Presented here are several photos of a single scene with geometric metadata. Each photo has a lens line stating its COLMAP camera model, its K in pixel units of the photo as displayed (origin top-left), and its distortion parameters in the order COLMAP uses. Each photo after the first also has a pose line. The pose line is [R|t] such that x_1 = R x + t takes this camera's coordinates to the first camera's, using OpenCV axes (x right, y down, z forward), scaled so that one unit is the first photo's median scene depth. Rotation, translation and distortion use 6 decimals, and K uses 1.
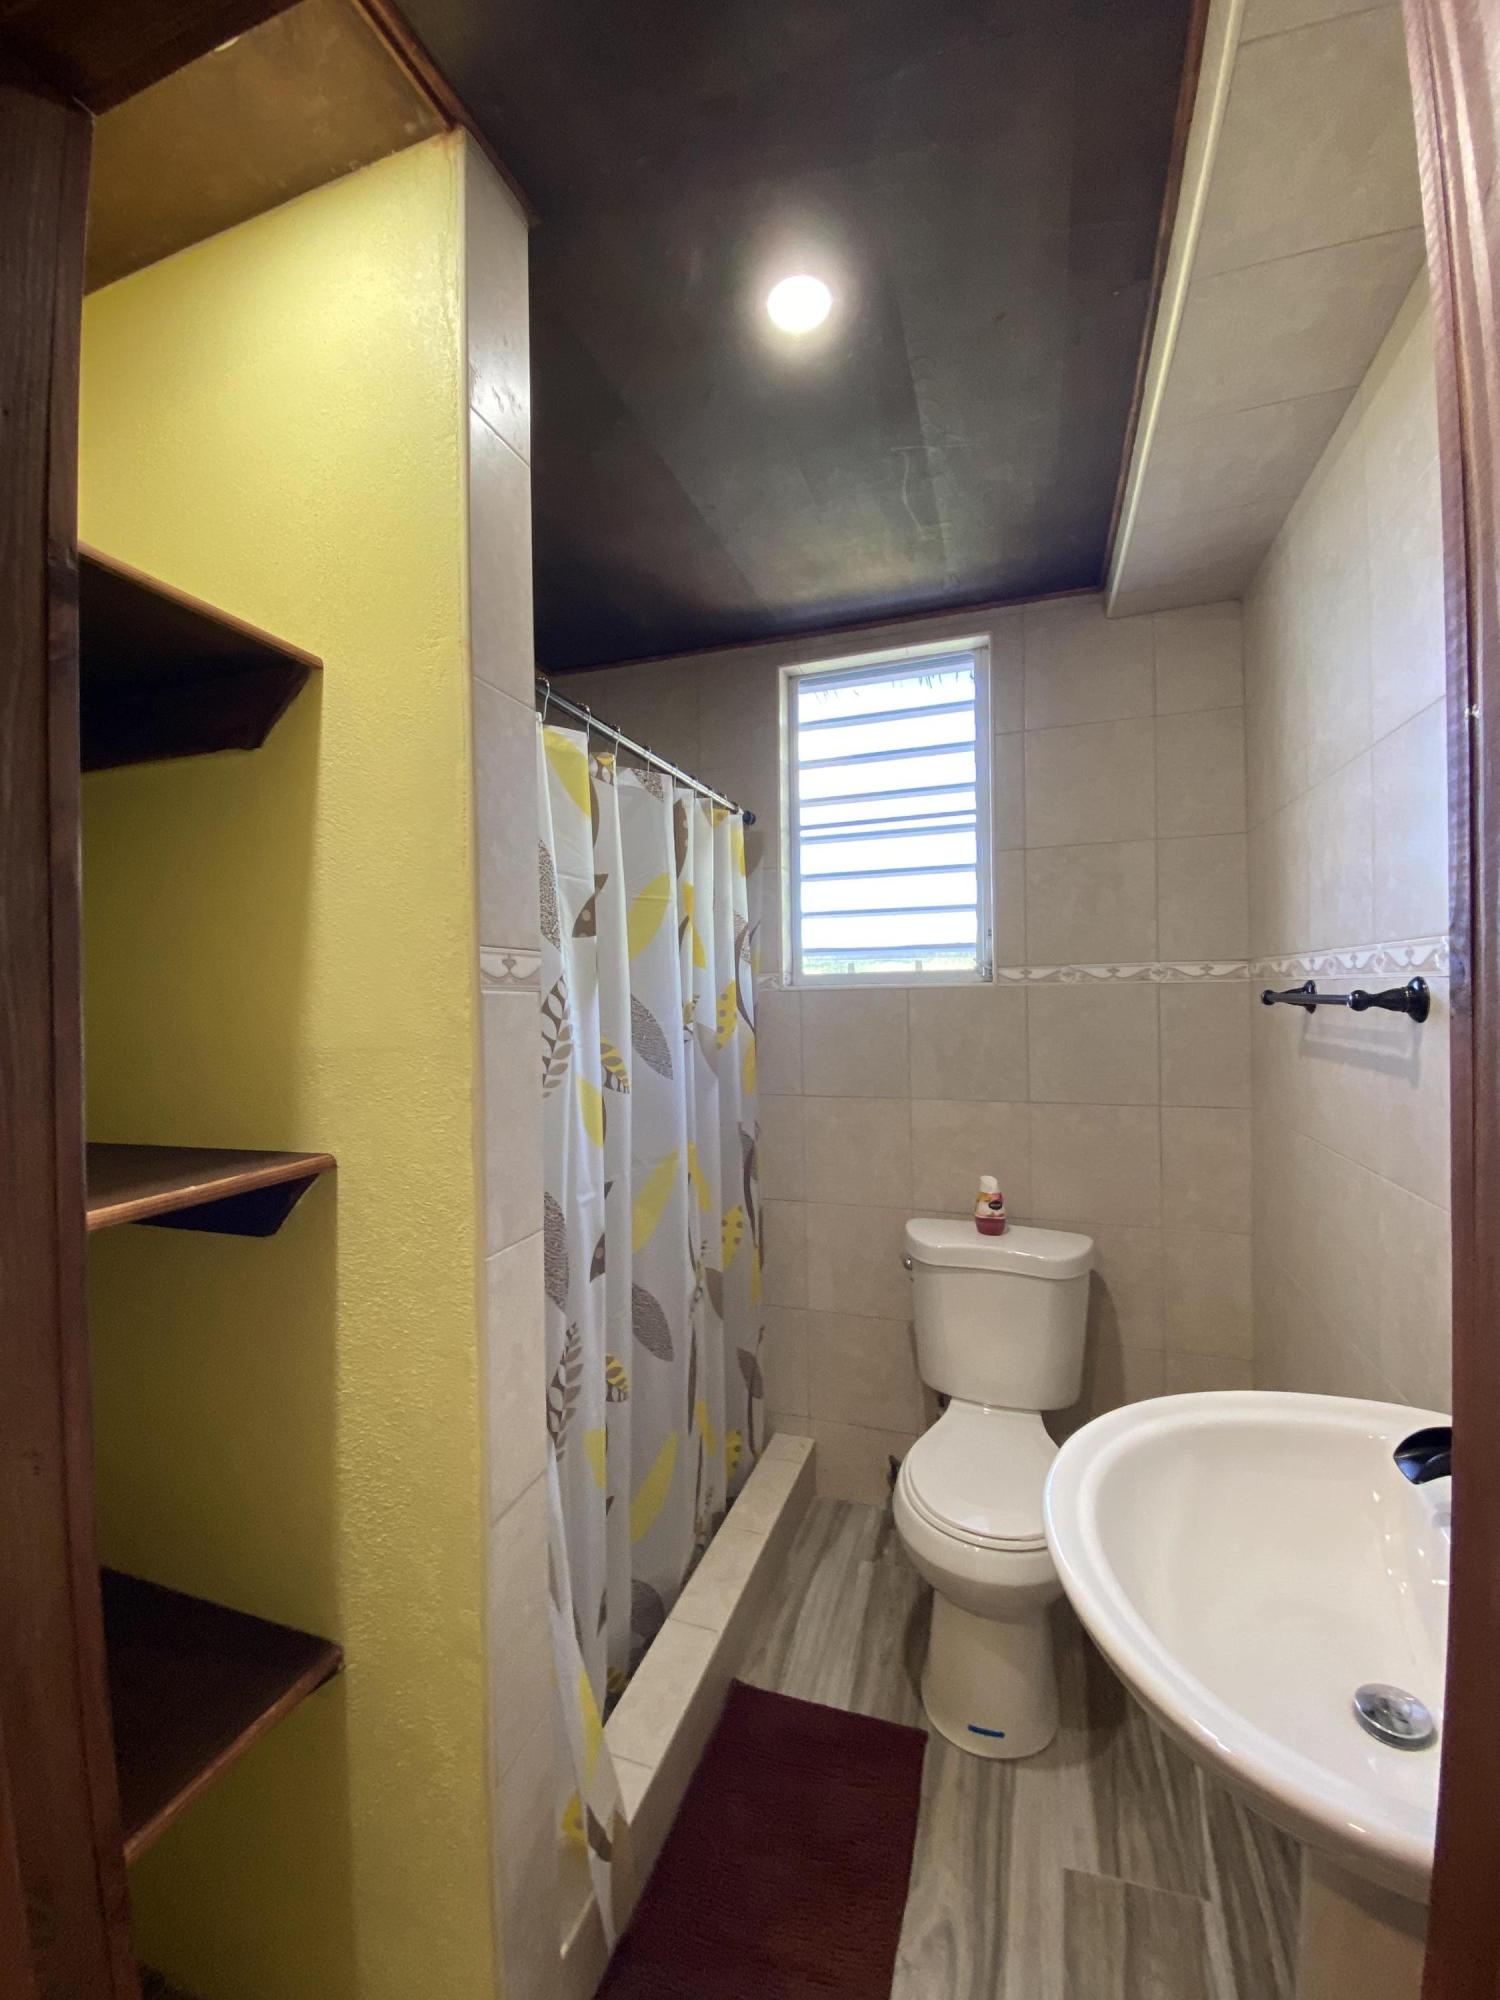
lens RADIAL K [[808.2, 0, 753.8], [0, 808.2, 1034.4], [0, 0, 1]] dist [0.011963, -0.030474]
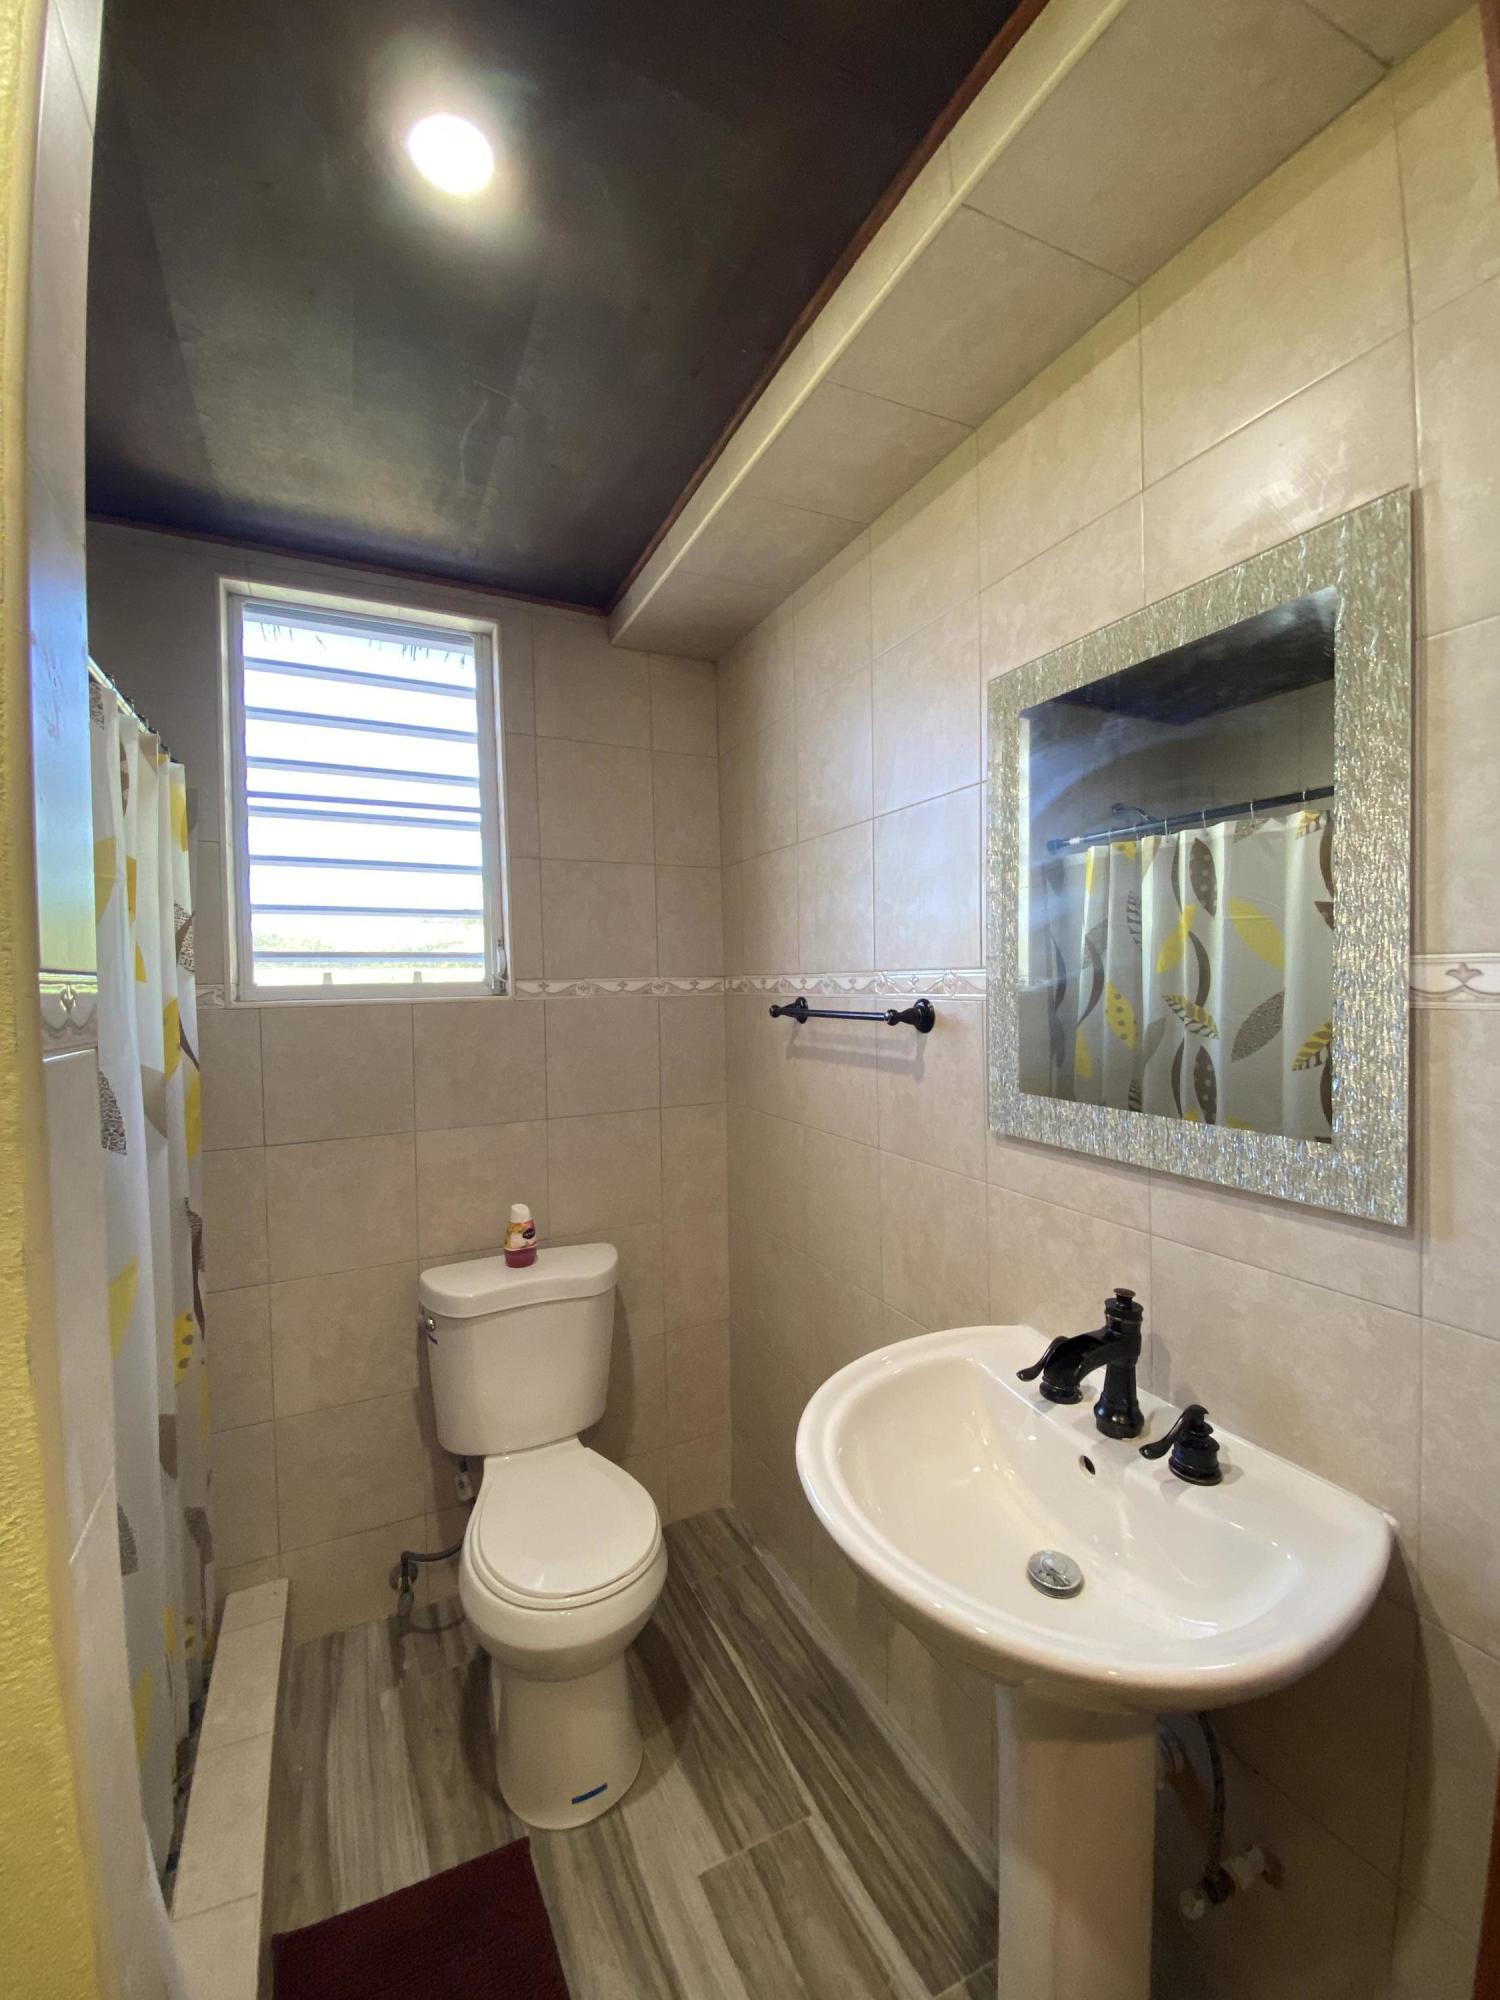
lens RADIAL K [[802.2, 0, 758.9], [0, 802.2, 1022.5], [0, 0, 1]] dist [0.000633, -0.016723]
pose [[0.694050, -0.030548, 0.719279, -0.180517], [0.039579, 0.999207, 0.004246, -0.027890], [-0.718838, 0.025522, 0.694709, 0.157448]]
